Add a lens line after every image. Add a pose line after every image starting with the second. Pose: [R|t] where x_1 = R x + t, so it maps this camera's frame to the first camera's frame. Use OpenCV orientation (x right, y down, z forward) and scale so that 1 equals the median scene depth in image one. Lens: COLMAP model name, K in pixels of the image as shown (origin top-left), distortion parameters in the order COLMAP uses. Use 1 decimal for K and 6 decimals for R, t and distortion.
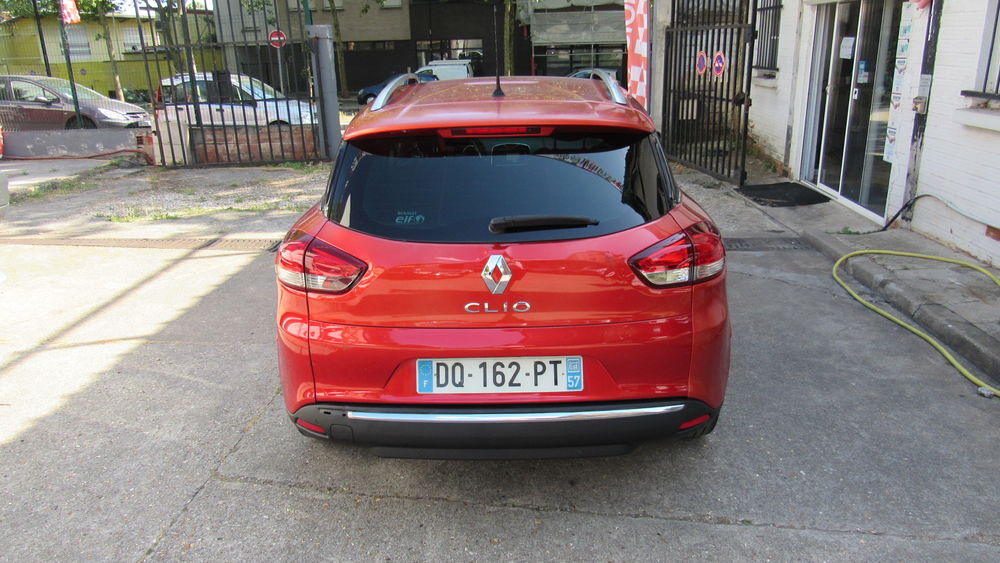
lens RADIAL K [[720.1, 0, 500.0], [0, 720.1, 281.5], [0, 0, 1]] dist [-0.020644, 0.005643]
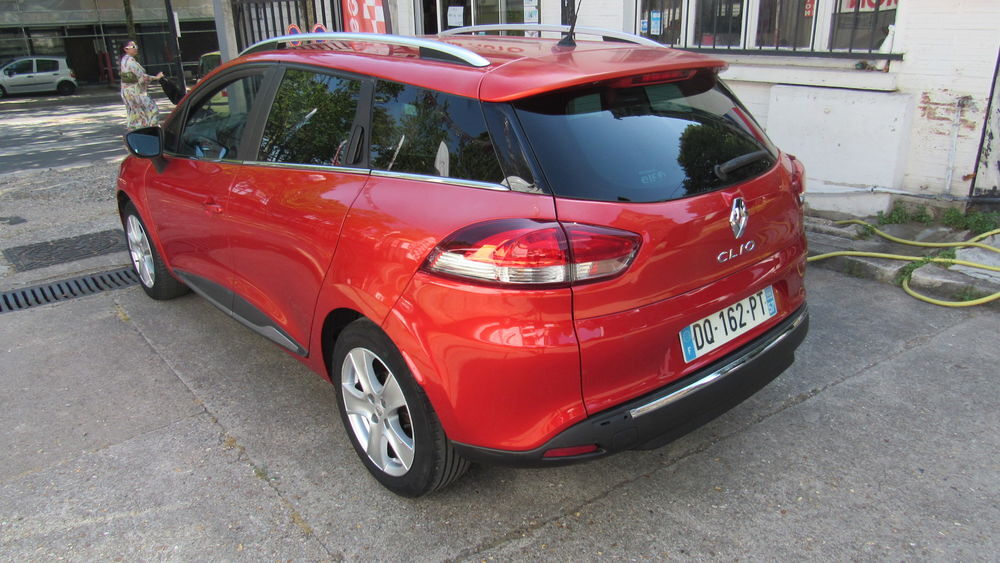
lens RADIAL K [[720.1, 0, 500.0], [0, 720.1, 281.5], [0, 0, 1]] dist [-0.020644, 0.005643]
pose [[0.735975, -0.233483, 0.635473, -0.851463], [0.219636, 0.970224, 0.102105, -0.092679], [-0.640391, 0.064426, 0.765342, 0.443034]]
